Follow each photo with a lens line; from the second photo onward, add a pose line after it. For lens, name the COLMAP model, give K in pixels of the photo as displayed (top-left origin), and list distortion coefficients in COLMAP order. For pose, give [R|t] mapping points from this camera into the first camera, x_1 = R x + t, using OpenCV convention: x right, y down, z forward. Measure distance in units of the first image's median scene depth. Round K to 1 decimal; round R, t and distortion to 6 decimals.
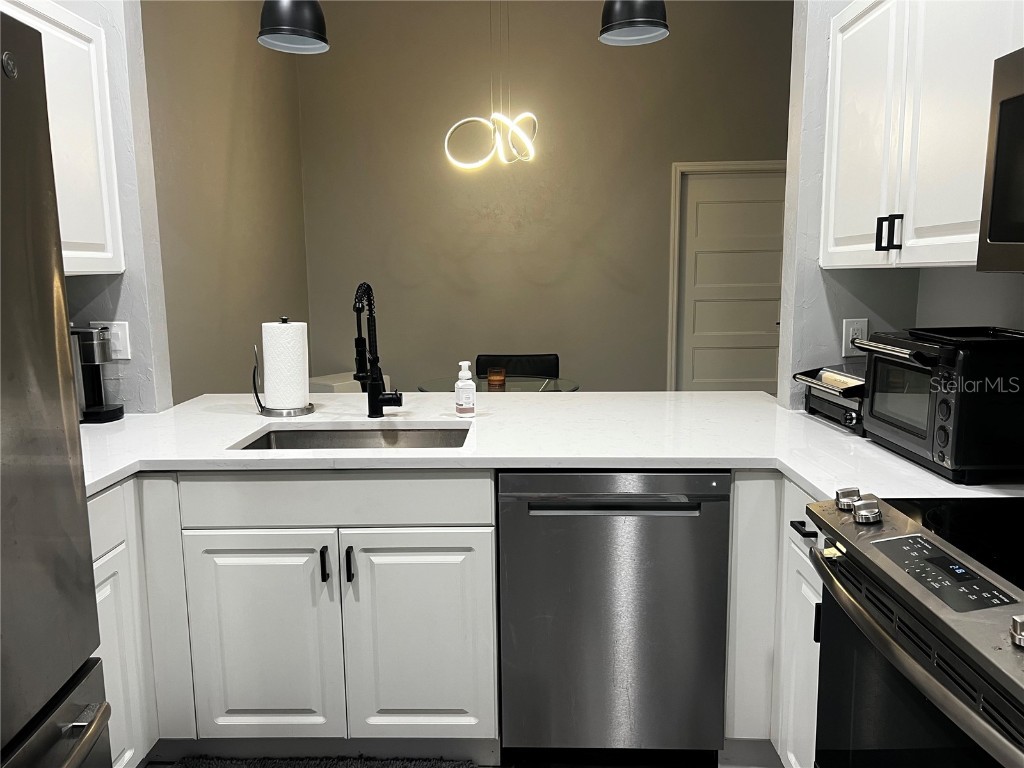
lens RADIAL K [[767.3, 0, 511.2], [0, 767.3, 384.9], [0, 0, 1]] dist [0.041341, -0.040511]
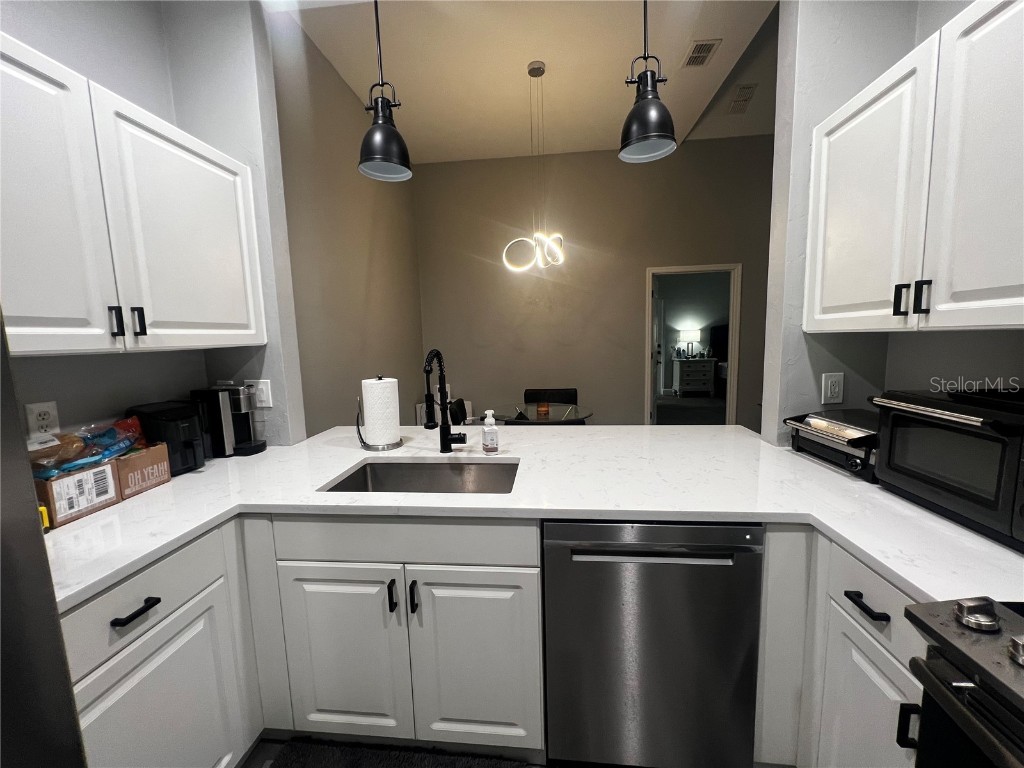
lens RADIAL K [[406.7, 0, 511.8], [0, 406.7, 383.9], [0, 0, 1]] dist [-0.001606, 0.000386]
pose [[0.996869, -0.007006, -0.078755, -0.013756], [0.004661, 0.999541, -0.029928, -0.061653], [0.078929, 0.029467, 0.996445, 0.382731]]
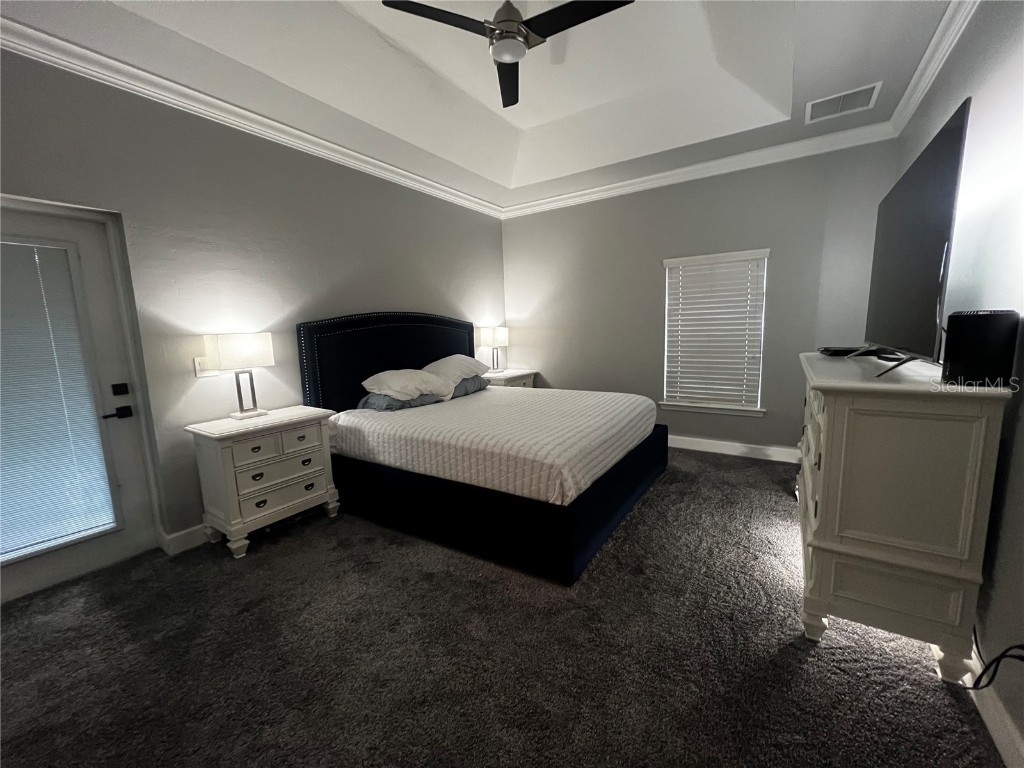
lens RADIAL K [[406.7, 0, 513.9], [0, 406.7, 384.7], [0, 0, 1]] dist [-0.001606, 0.000386]
pose [[0.536974, -0.129419, 0.833613, 0.147071], [0.152671, 0.986754, 0.054850, -0.143222], [-0.829669, 0.097816, 0.549619, 0.912563]]
